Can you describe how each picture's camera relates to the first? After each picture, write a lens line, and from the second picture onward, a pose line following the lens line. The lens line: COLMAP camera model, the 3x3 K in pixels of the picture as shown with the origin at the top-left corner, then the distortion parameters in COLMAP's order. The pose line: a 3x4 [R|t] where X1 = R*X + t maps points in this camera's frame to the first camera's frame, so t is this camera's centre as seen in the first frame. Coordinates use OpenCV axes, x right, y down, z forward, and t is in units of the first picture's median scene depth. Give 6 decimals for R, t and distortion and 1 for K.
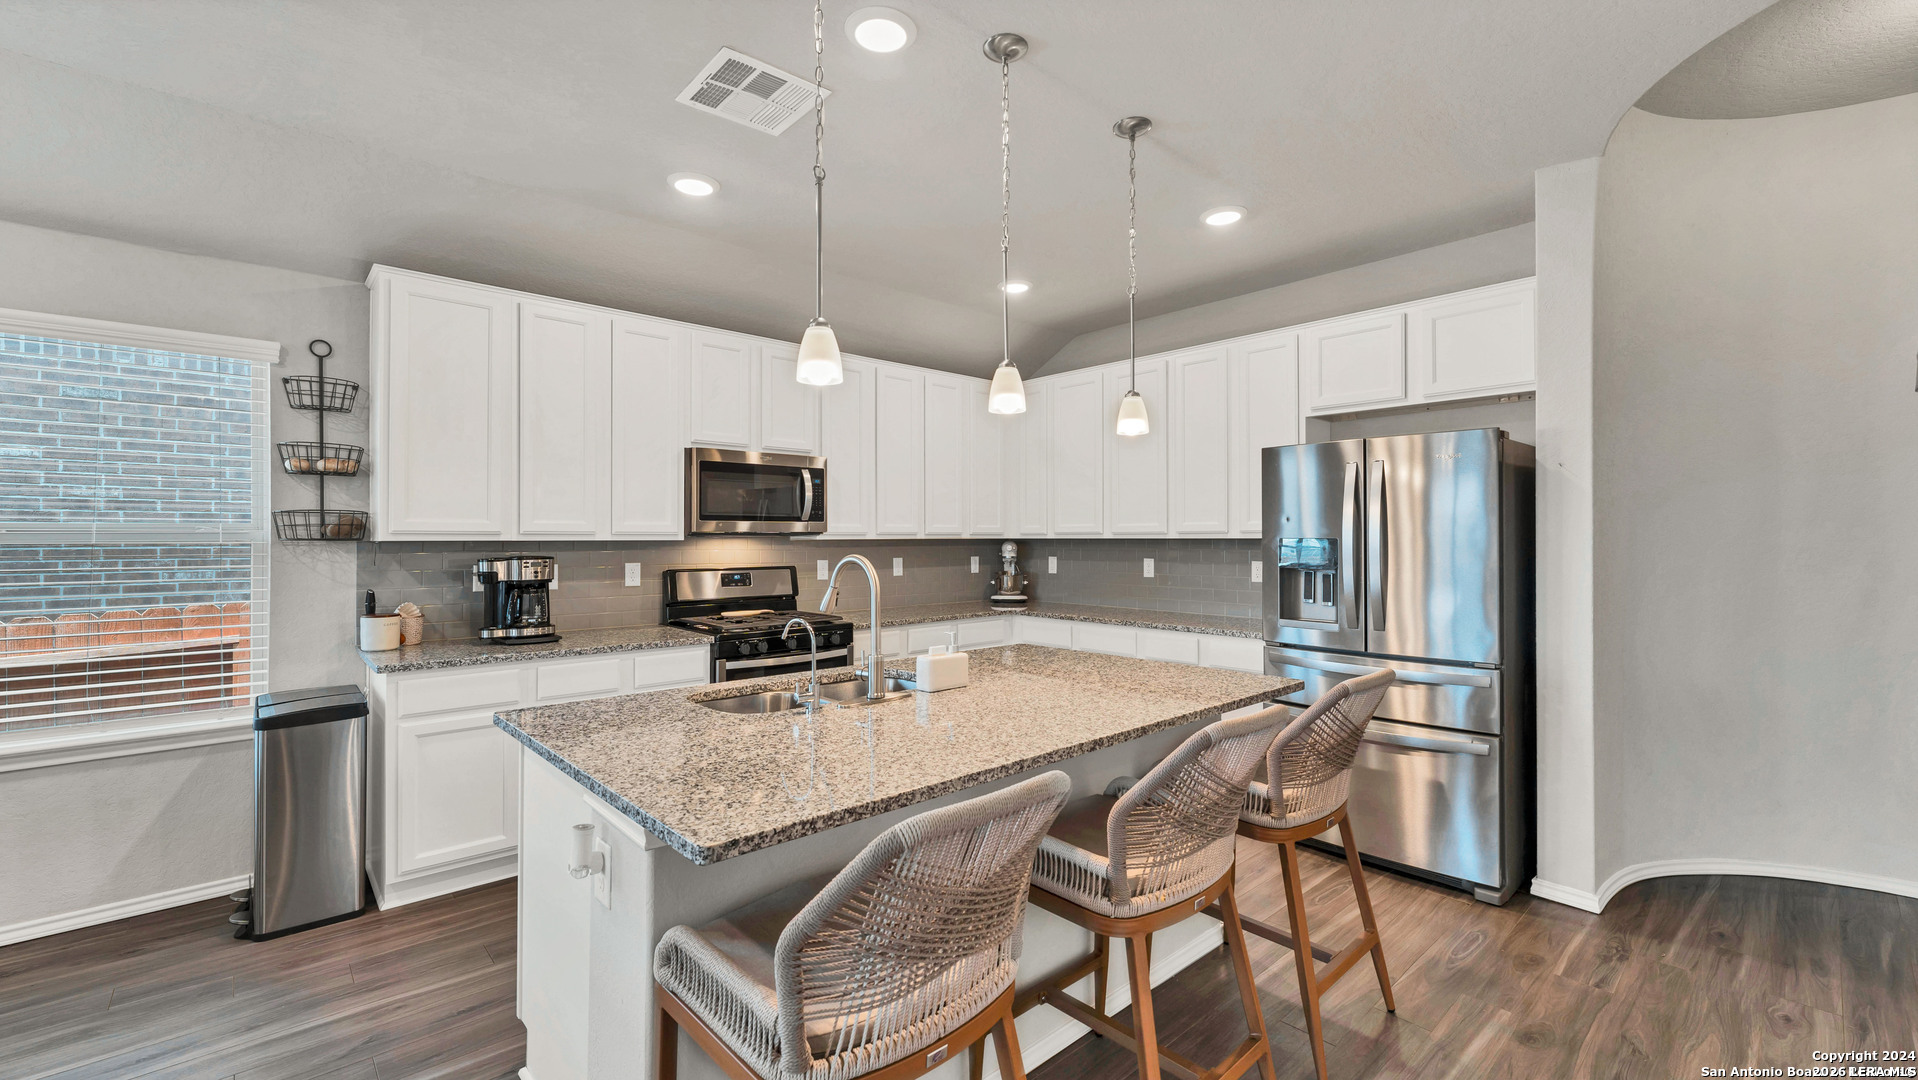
lens RADIAL K [[785.4, 0, 959.0], [0, 785.4, 540.0], [0, 0, 1]] dist [0.000990, -0.000004]
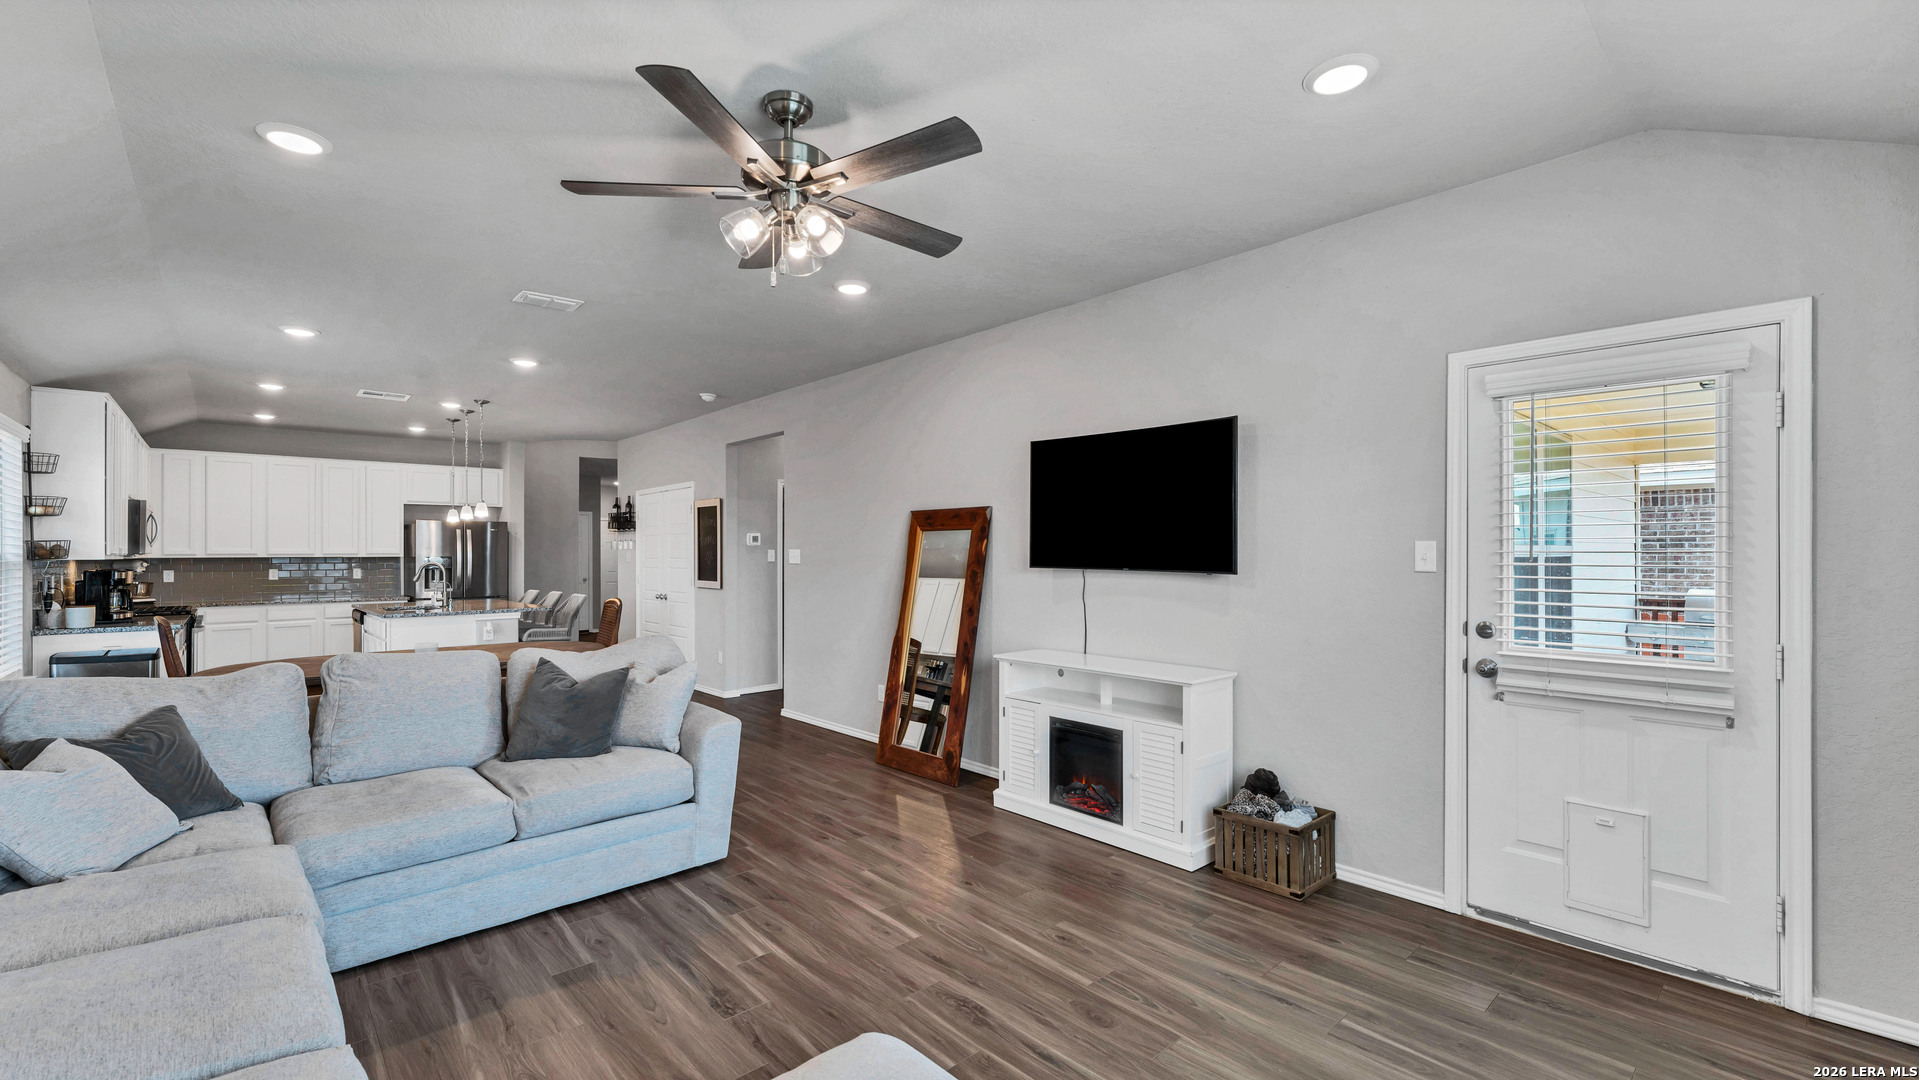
lens RADIAL K [[783.1, 0, 950.6], [0, 783.1, 556.3], [0, 0, 1]] dist [0.000744, 0.000037]
pose [[0.012695, -0.001735, 0.999918, -1.917374], [0.006160, 0.999980, 0.001657, 0.002365], [-0.999900, 0.006138, 0.012705, -0.654202]]
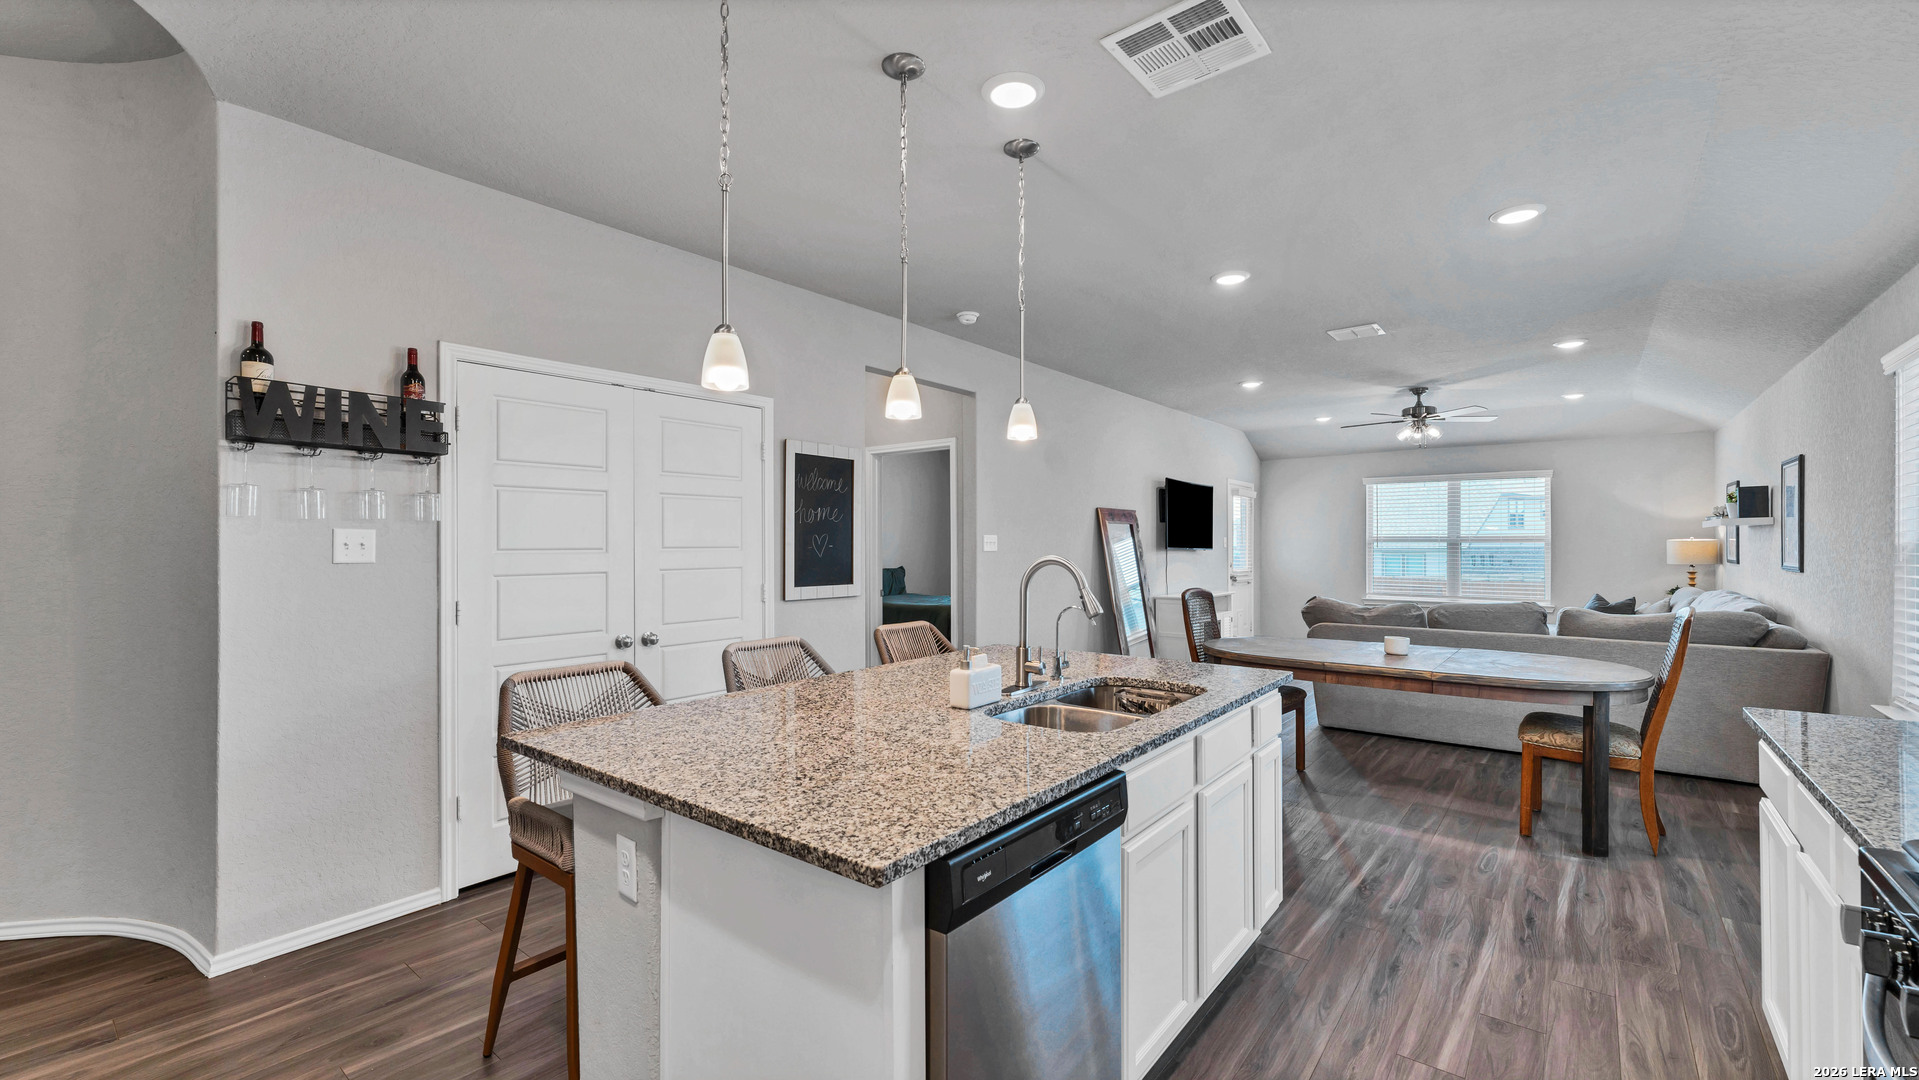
lens RADIAL K [[794.3, 0, 946.8], [0, 794.3, 532.4], [0, 0, 1]] dist [0.001956, 0.000175]
pose [[-0.988671, 0.000656, -0.150098, 0.092526], [0.002288, 0.999940, -0.010700, -0.000498], [0.150082, -0.010922, -0.988613, 1.185266]]
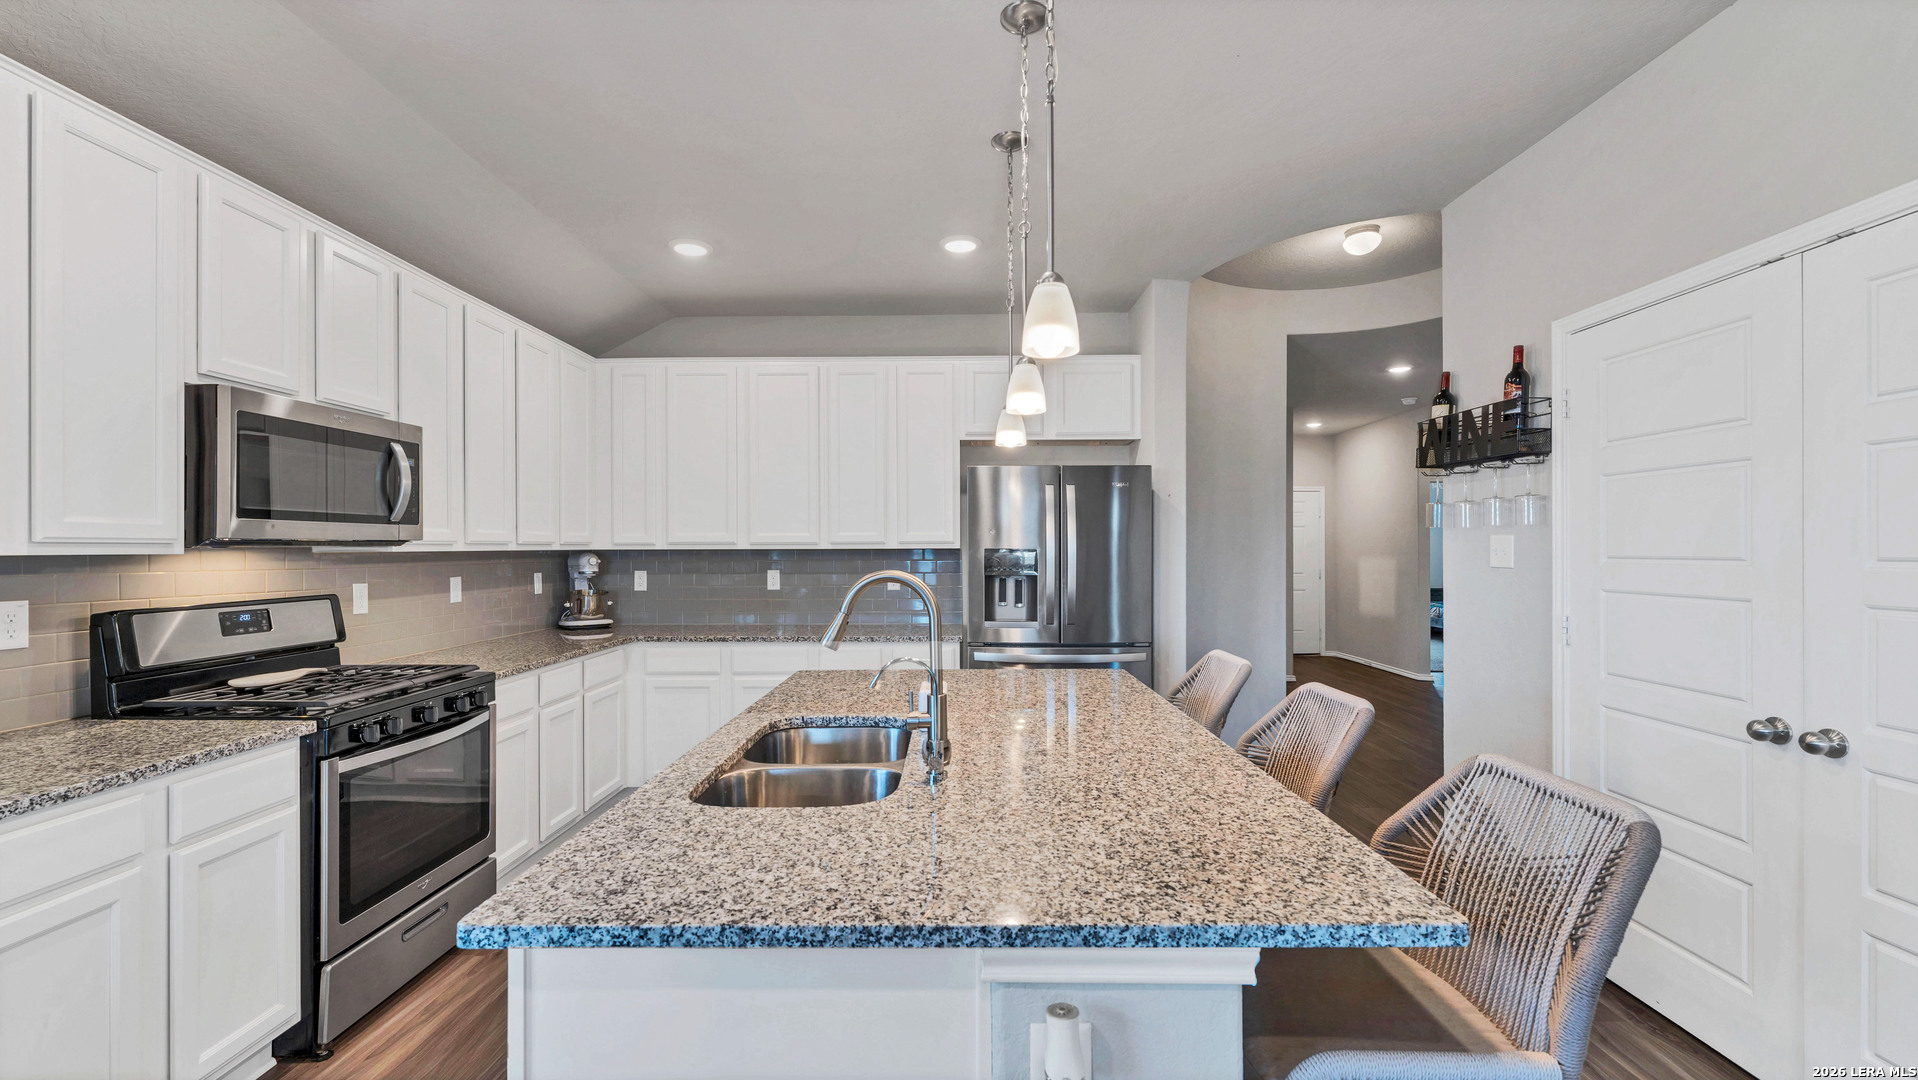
lens RADIAL K [[785.4, 0, 959.0], [0, 785.4, 540.0], [0, 0, 1]] dist [0.000990, -0.000004]
pose [[0.686582, 0.005442, 0.727032, -0.389901], [0.004834, 0.999916, -0.012050, -0.000215], [-0.727036, 0.011788, 0.686498, 0.248920]]
